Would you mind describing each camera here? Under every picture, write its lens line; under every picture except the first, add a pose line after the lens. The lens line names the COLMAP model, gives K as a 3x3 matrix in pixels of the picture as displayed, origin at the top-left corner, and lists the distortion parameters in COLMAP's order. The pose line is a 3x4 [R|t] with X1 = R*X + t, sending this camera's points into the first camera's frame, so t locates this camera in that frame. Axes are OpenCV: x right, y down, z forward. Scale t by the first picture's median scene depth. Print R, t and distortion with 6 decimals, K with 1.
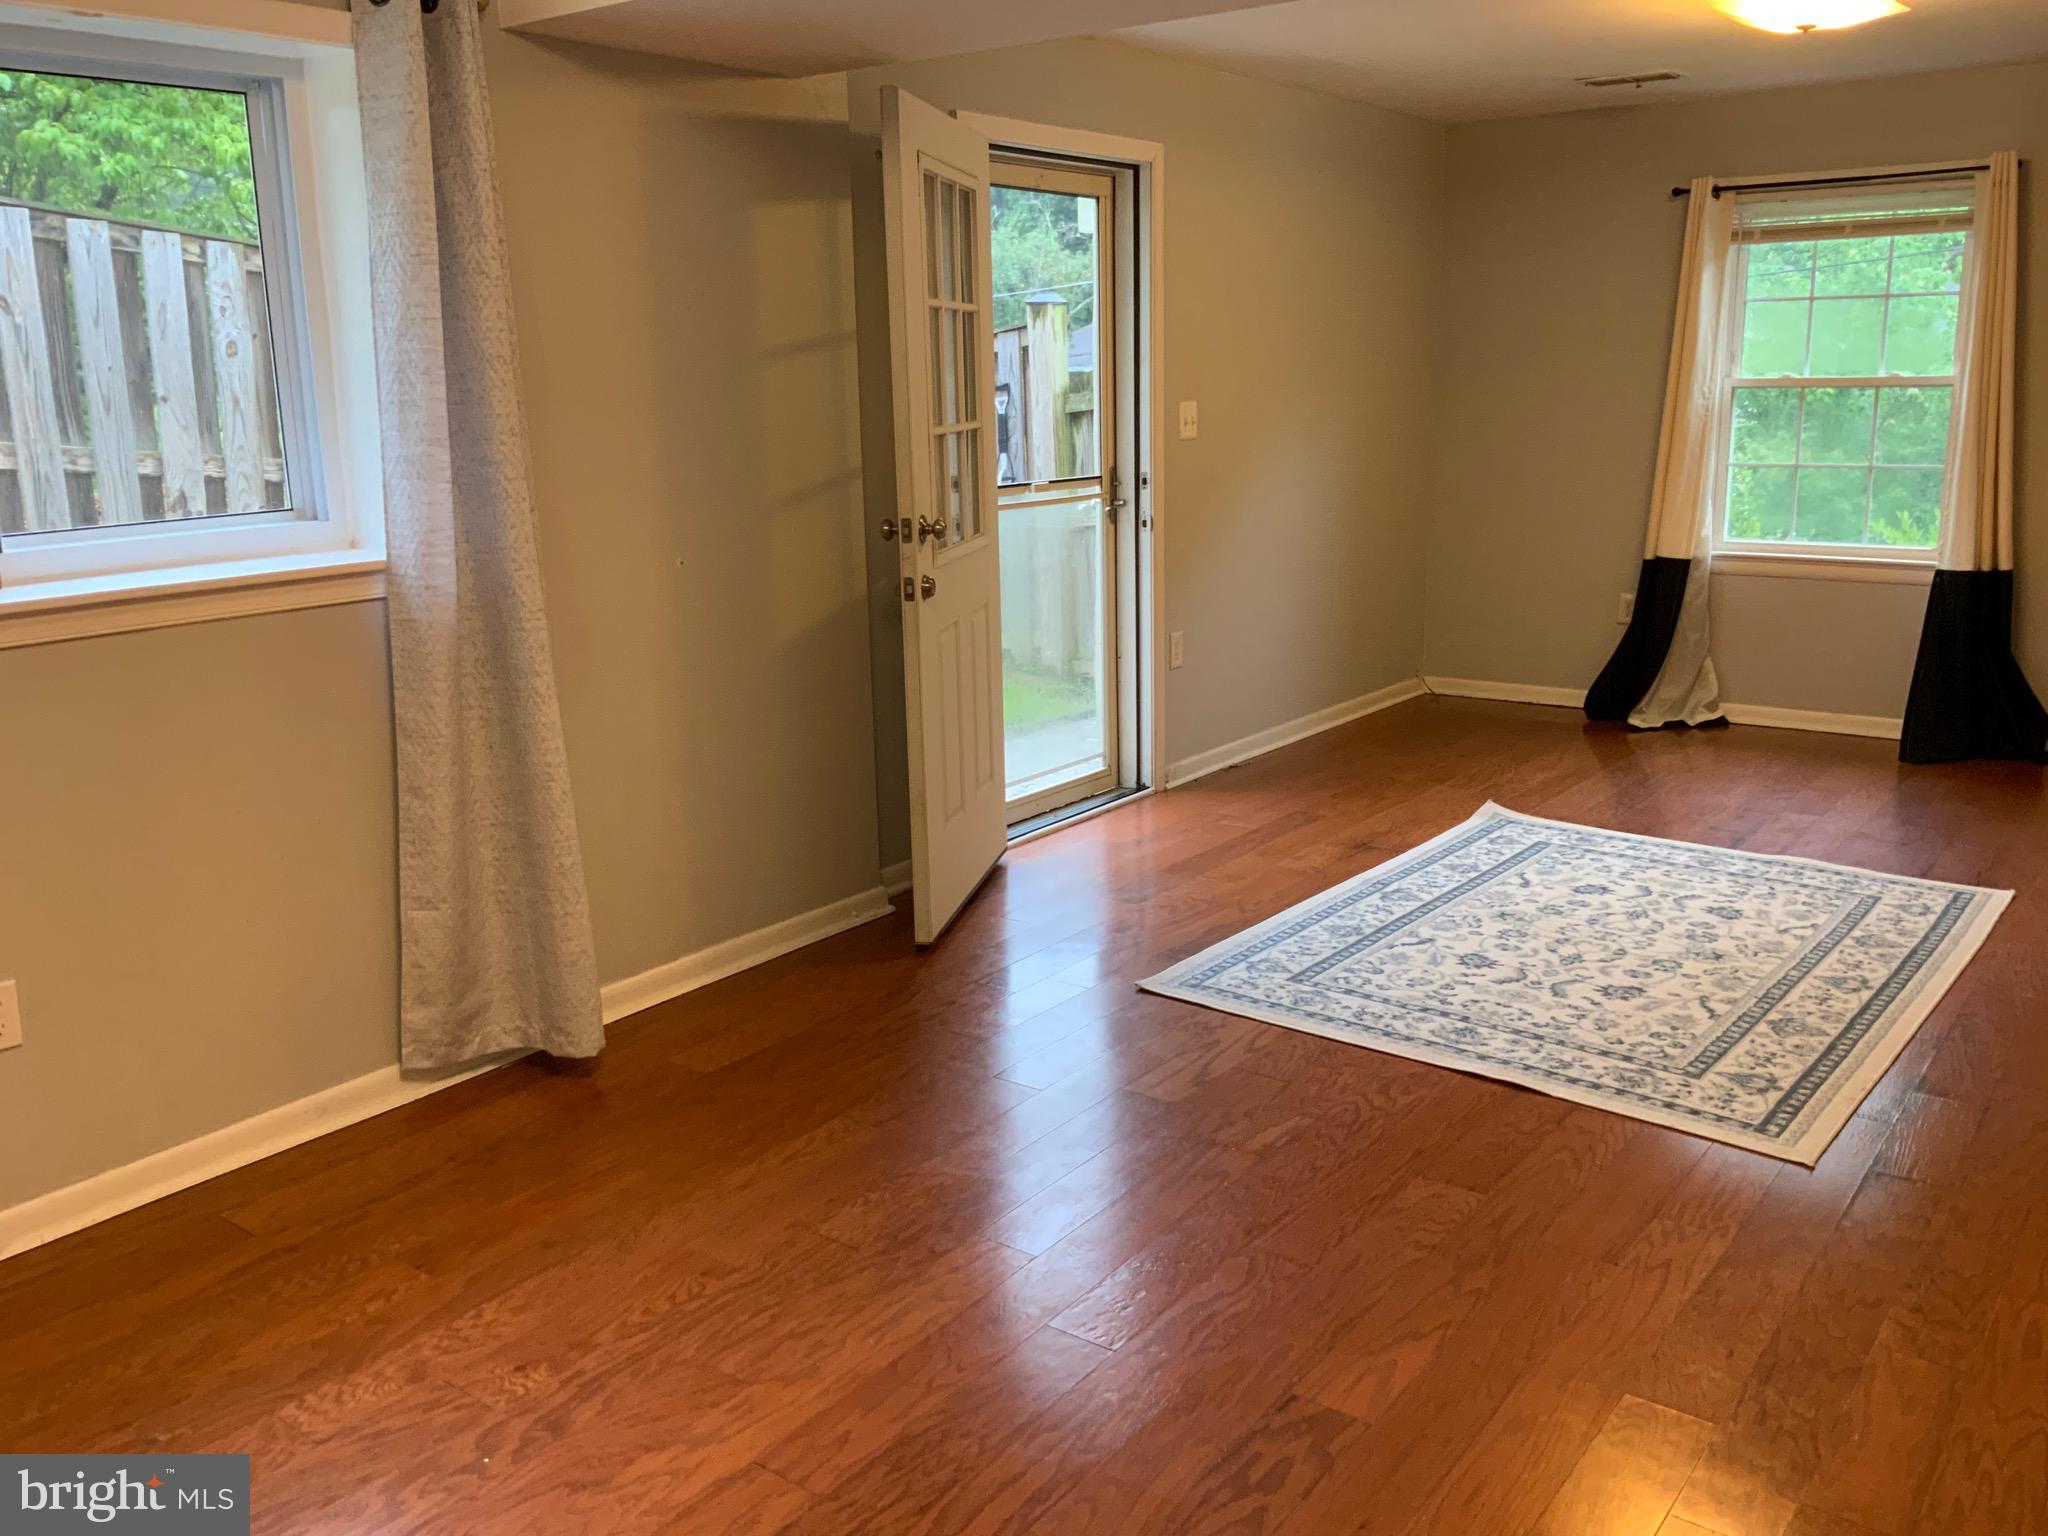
lens RADIAL K [[1690.1, 0, 979.9], [0, 1690.1, 763.5], [0, 0, 1]] dist [0.080235, -0.177455]
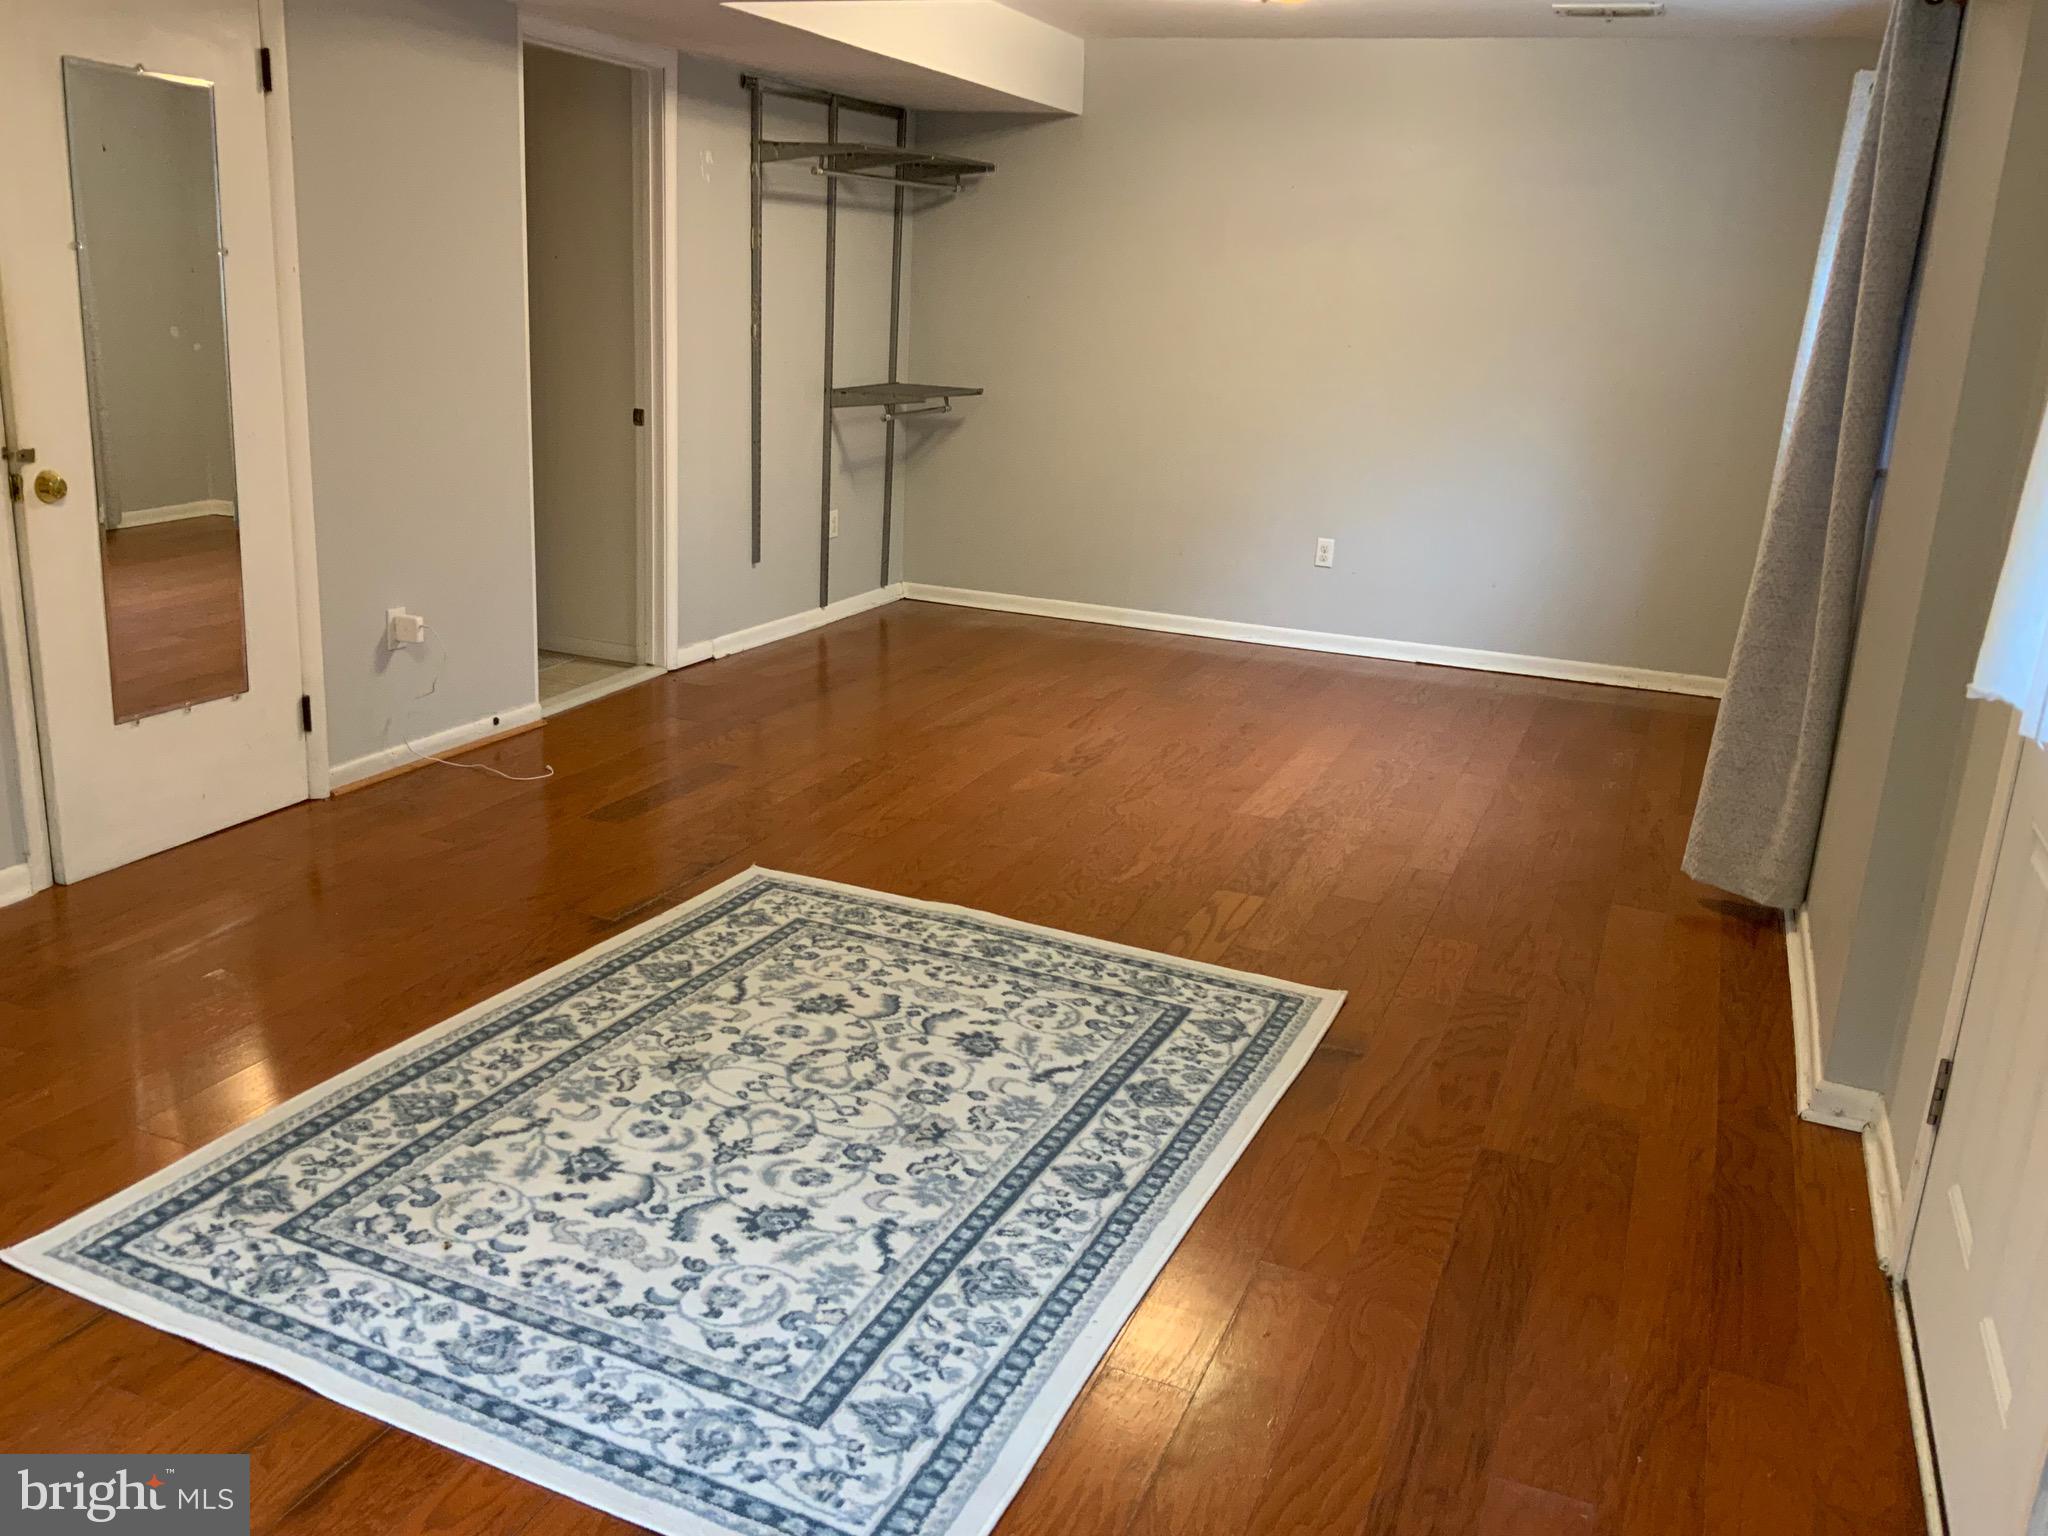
lens RADIAL K [[1690.1, 0, 1020.2], [0, 1690.1, 709.3], [0, 0, 1]] dist [0.080235, -0.177455]
pose [[-0.960614, 0.039386, -0.275080, 0.410203], [-0.092505, 0.888122, 0.450202, -0.322165], [0.262036, 0.457917, -0.849499, 1.357951]]
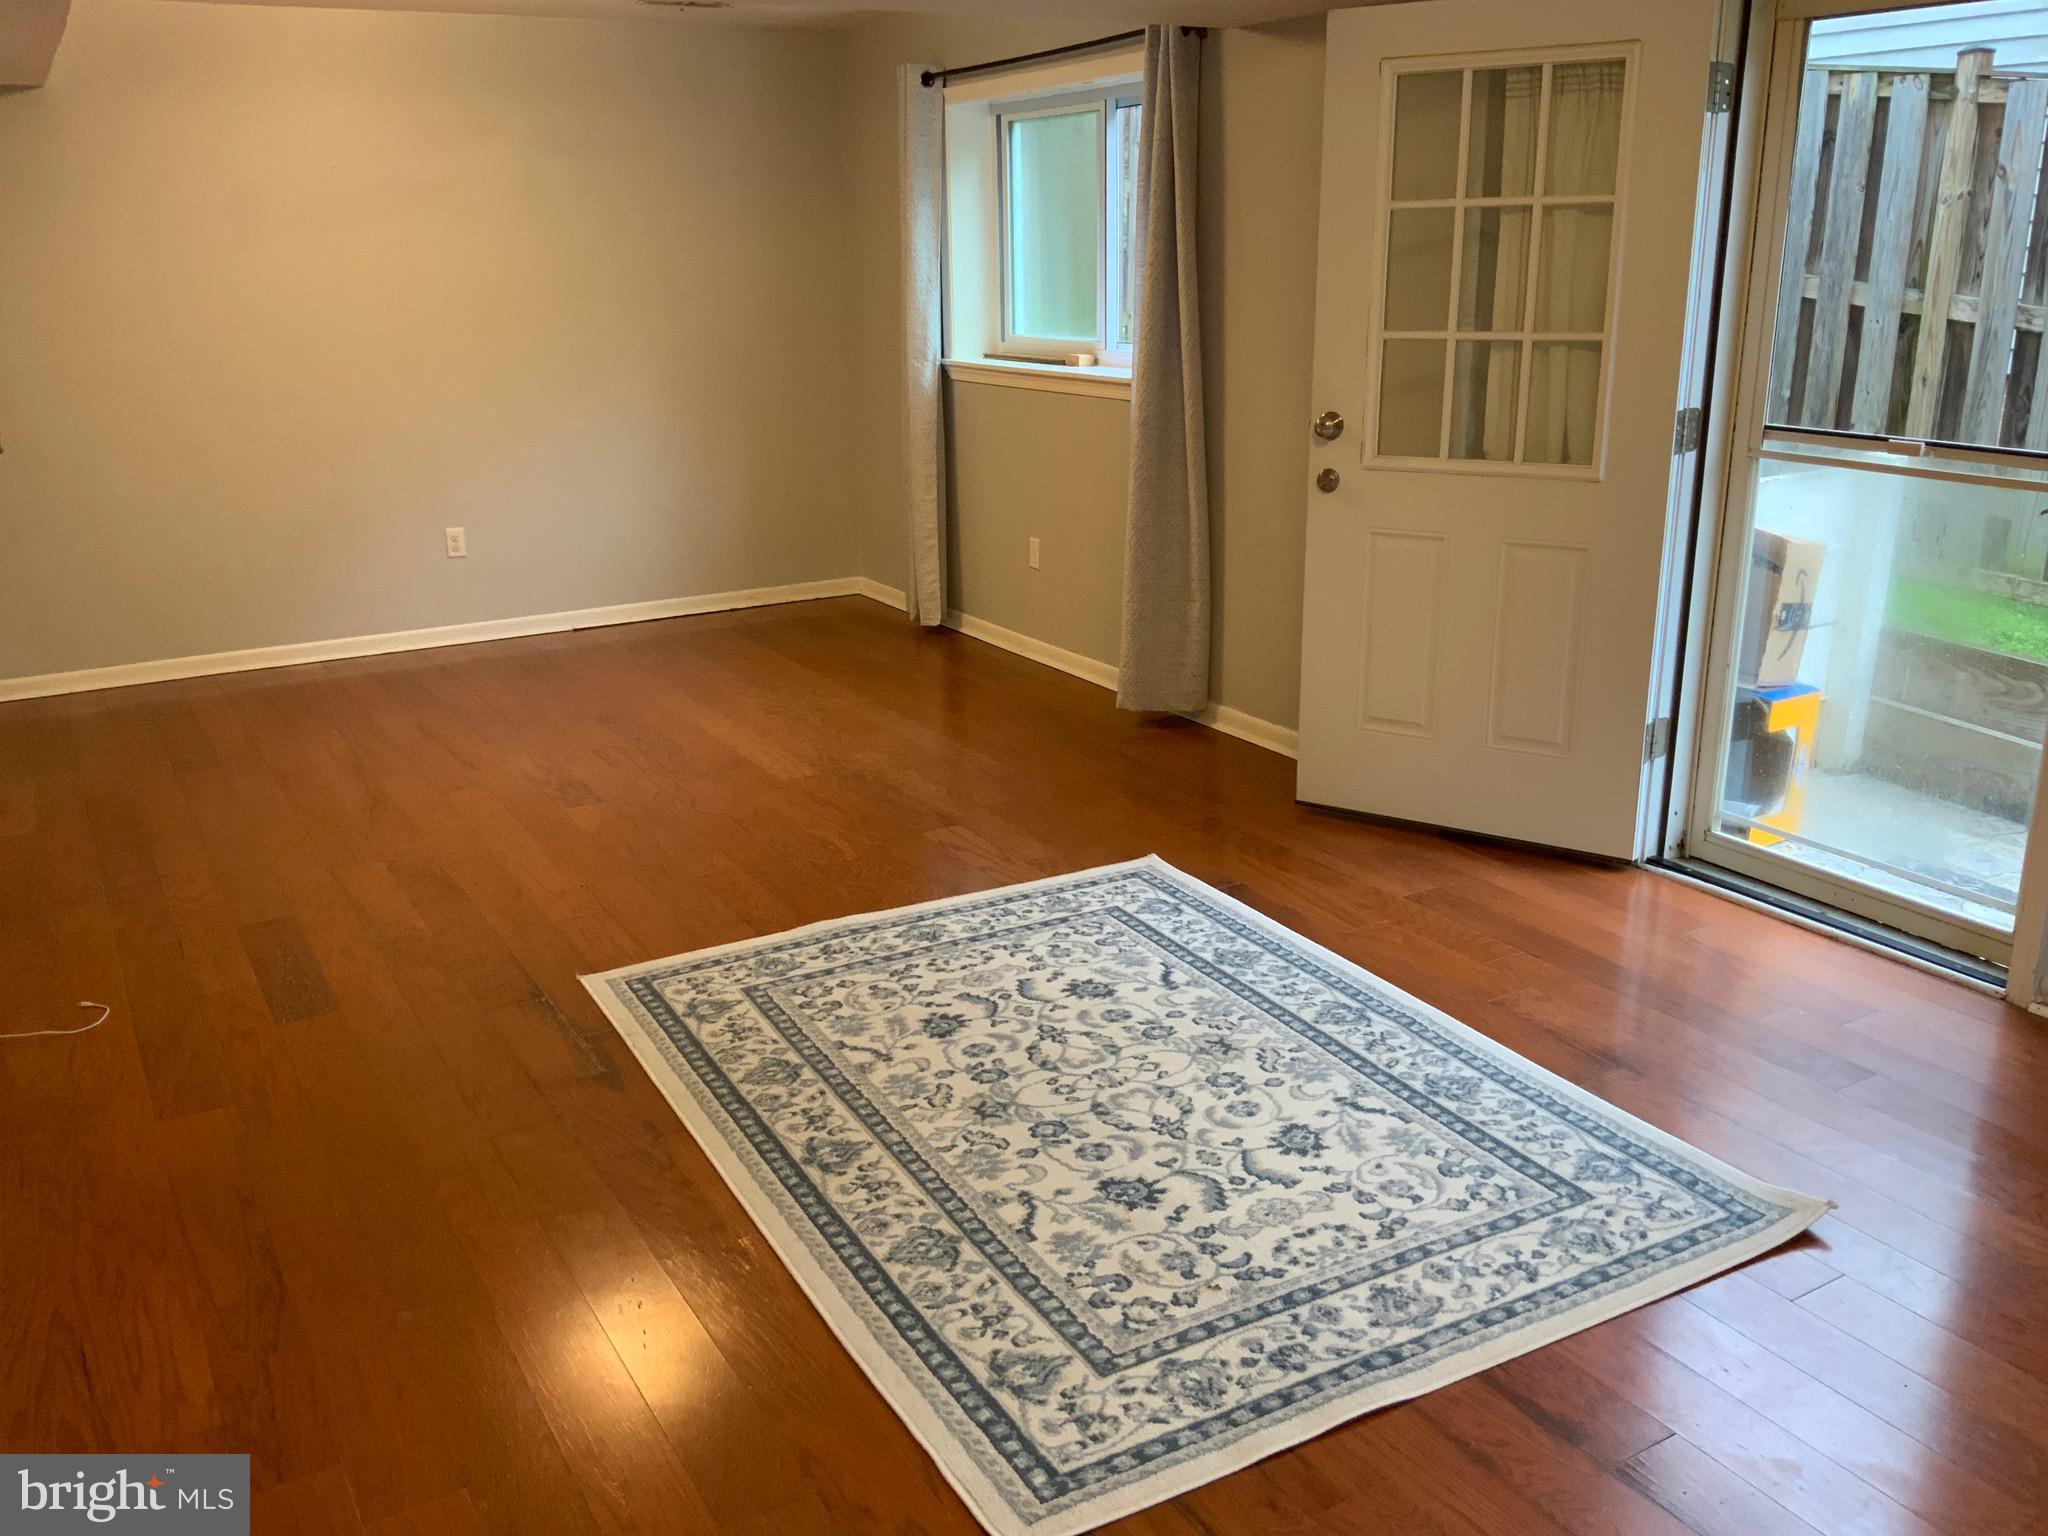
lens RADIAL K [[1690.1, 0, 1006.4], [0, 1690.1, 735.9], [0, 0, 1]] dist [0.080235, -0.177455]
pose [[-0.371470, 0.286221, -0.883225, 0.881557], [-0.181036, 0.910707, 0.371268, -0.270383], [0.910624, 0.297810, -0.286484, 0.990940]]
